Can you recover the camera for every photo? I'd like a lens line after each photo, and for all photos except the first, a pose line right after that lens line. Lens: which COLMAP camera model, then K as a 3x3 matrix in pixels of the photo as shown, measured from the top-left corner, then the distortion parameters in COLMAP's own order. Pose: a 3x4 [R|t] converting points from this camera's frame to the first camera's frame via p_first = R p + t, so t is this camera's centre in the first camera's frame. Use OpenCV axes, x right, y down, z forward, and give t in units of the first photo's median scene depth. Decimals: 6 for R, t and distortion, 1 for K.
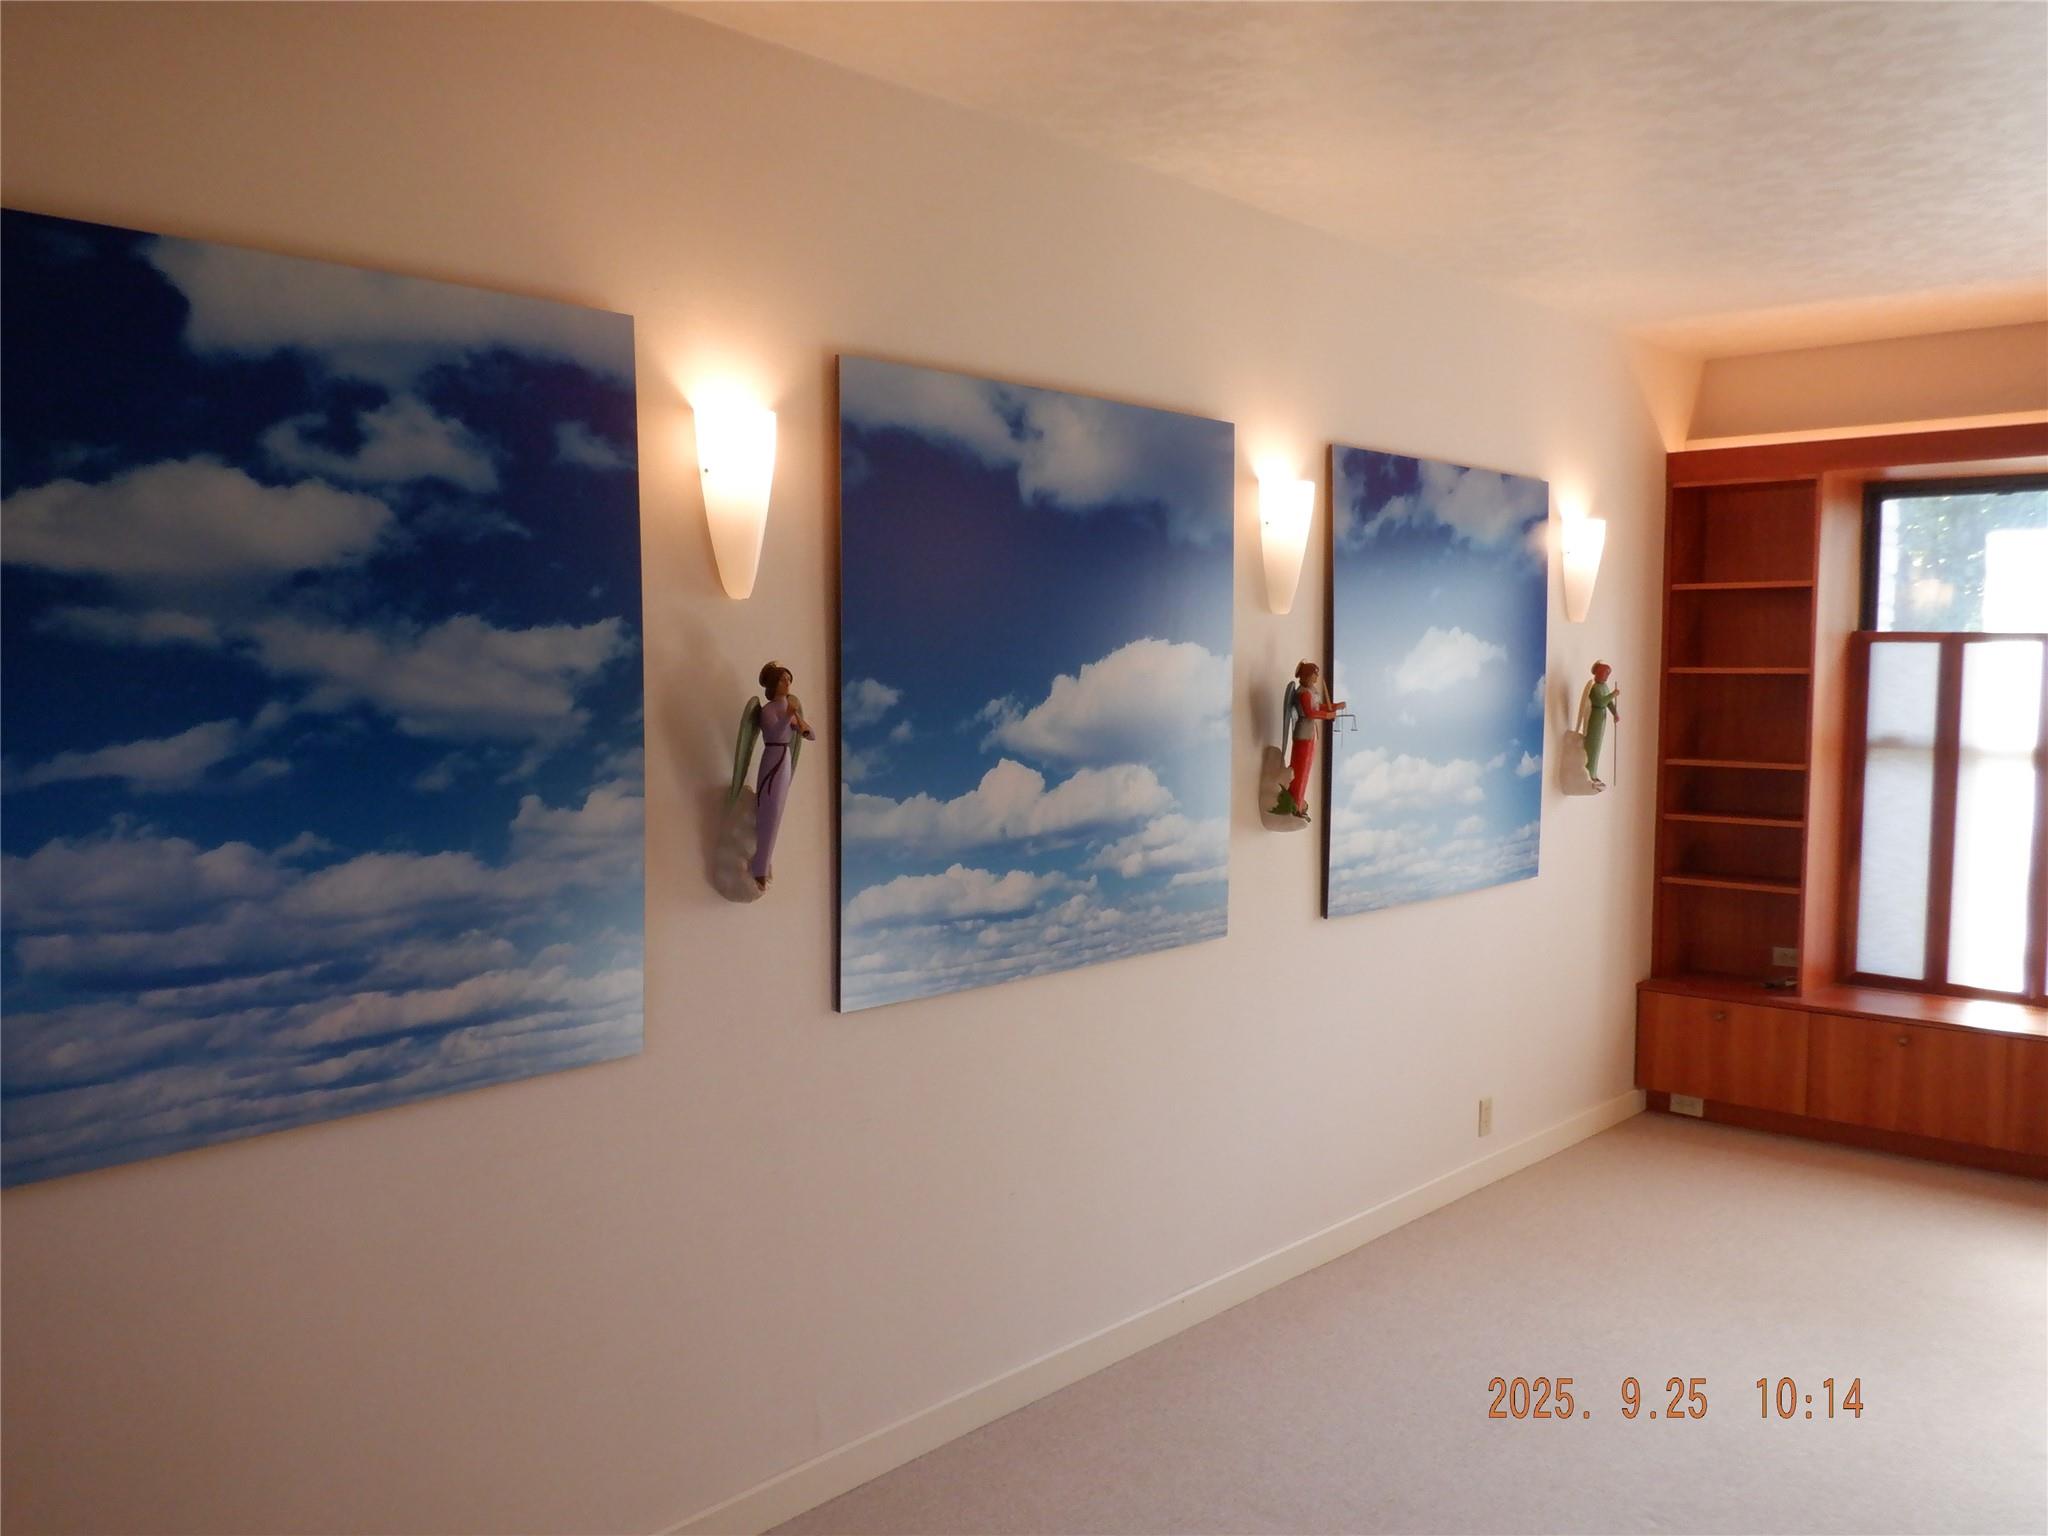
lens RADIAL K [[1717.5, 0, 1018.5], [0, 1717.5, 783.2], [0, 0, 1]] dist [0.010310, -0.000110]
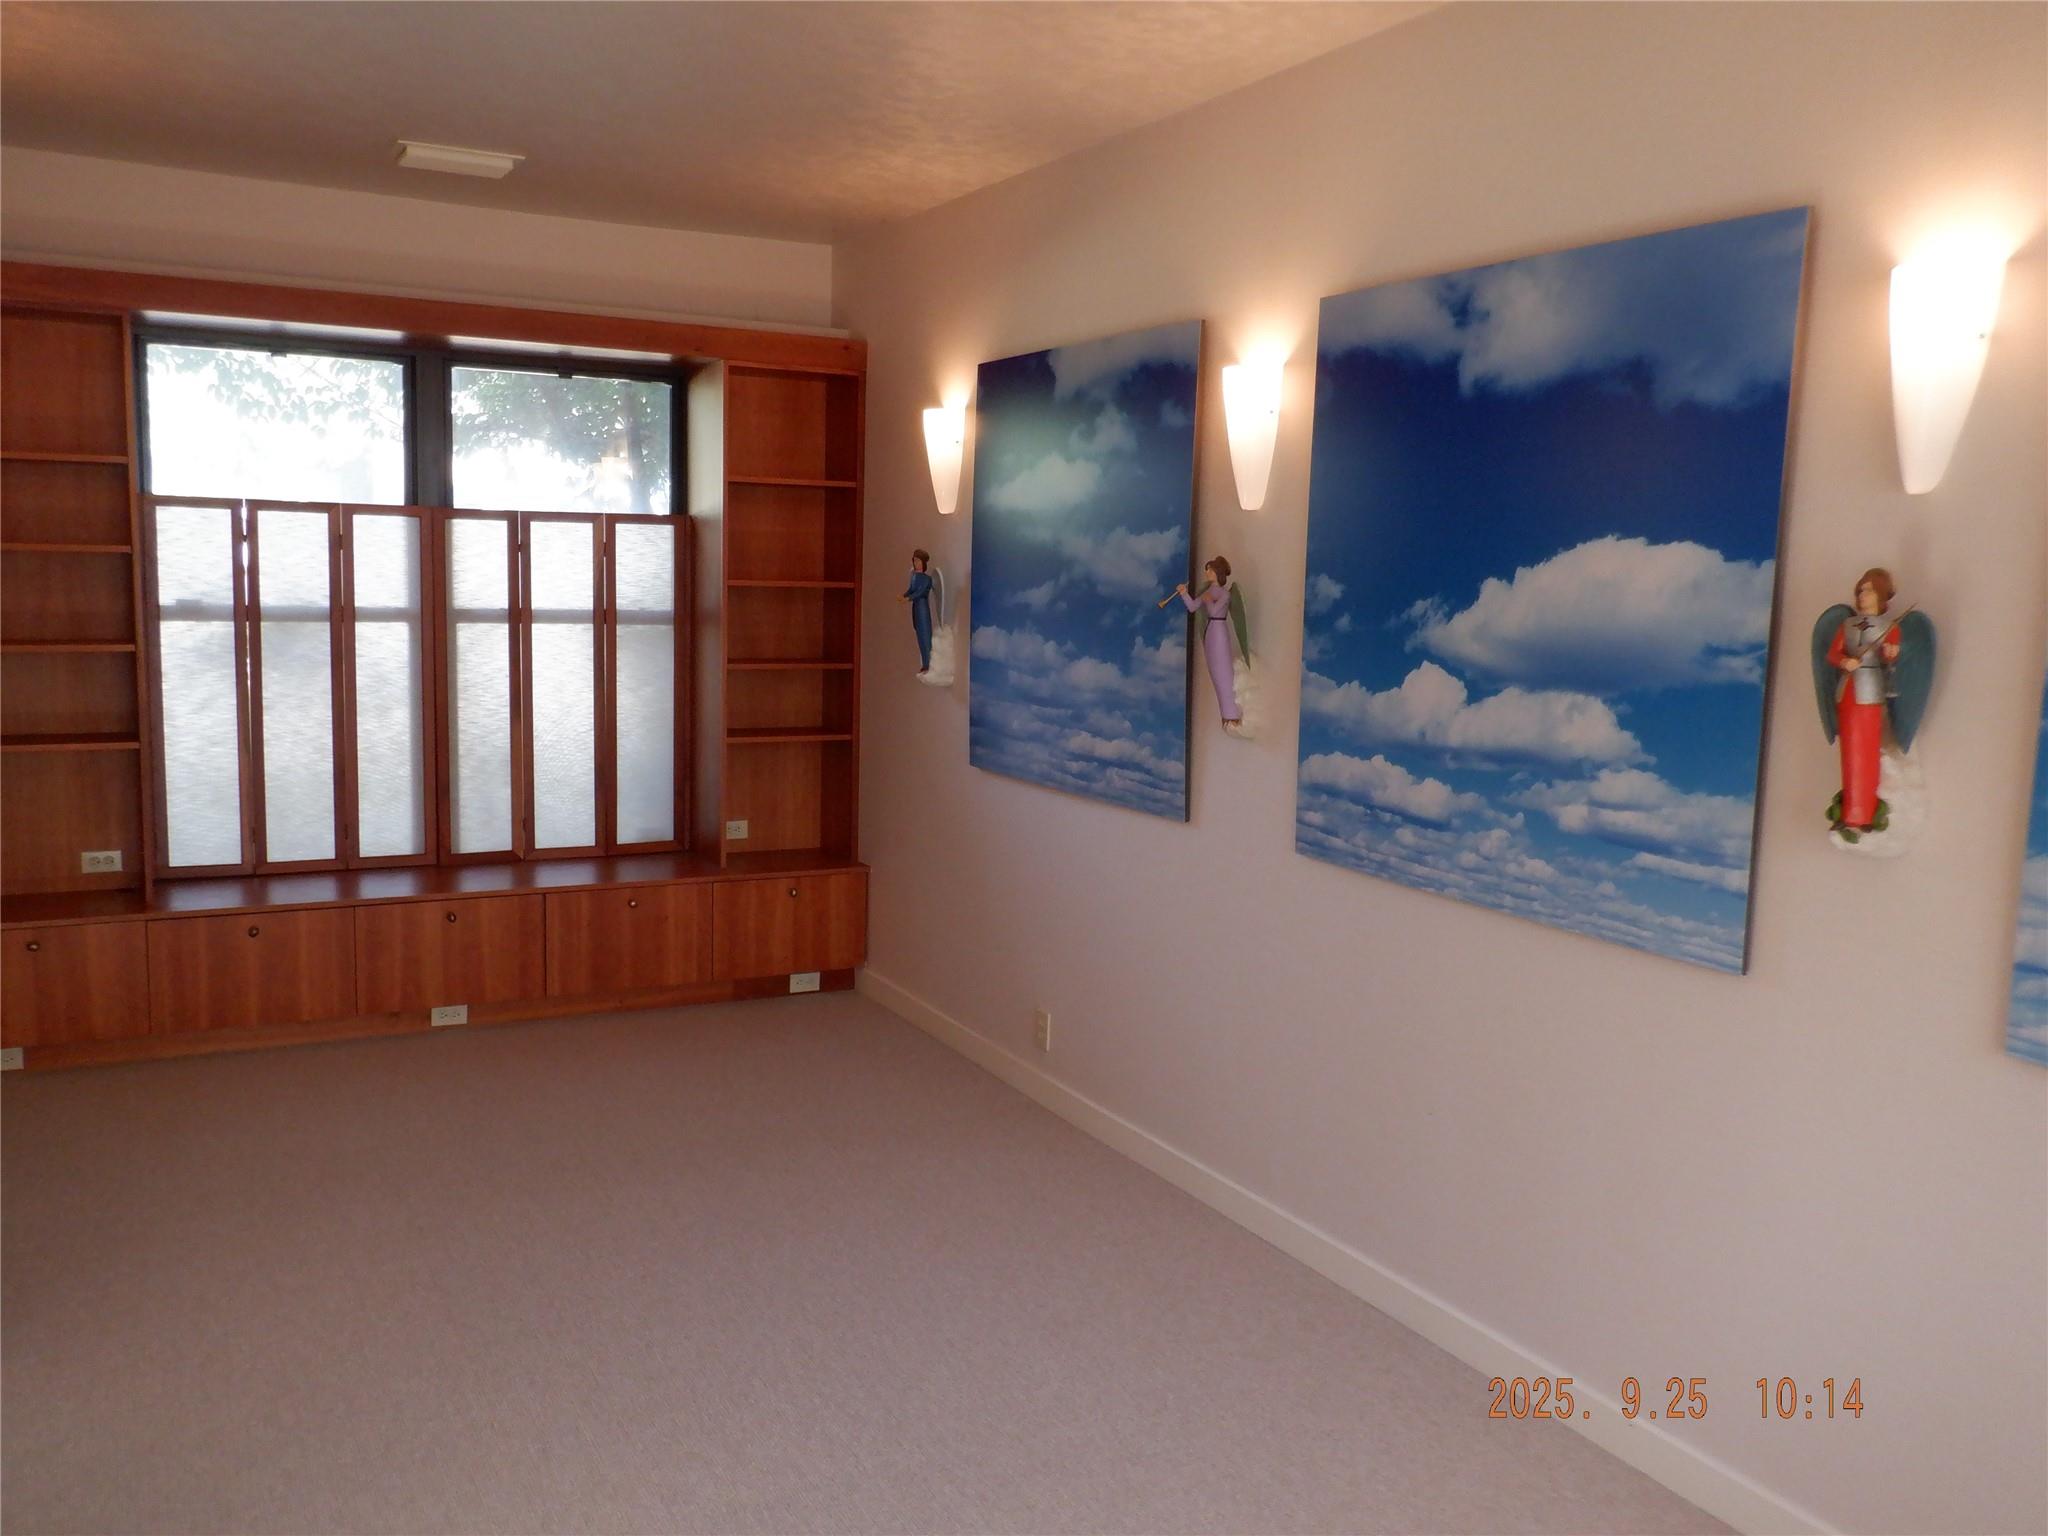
lens RADIAL K [[1717.5, 0, 1015.3], [0, 1717.5, 756.0], [0, 0, 1]] dist [0.010310, -0.000110]
pose [[-0.343361, 0.102200, -0.933627, 1.006647], [-0.093599, 0.985390, 0.142289, -0.079543], [0.934528, 0.136243, -0.328778, 1.123331]]
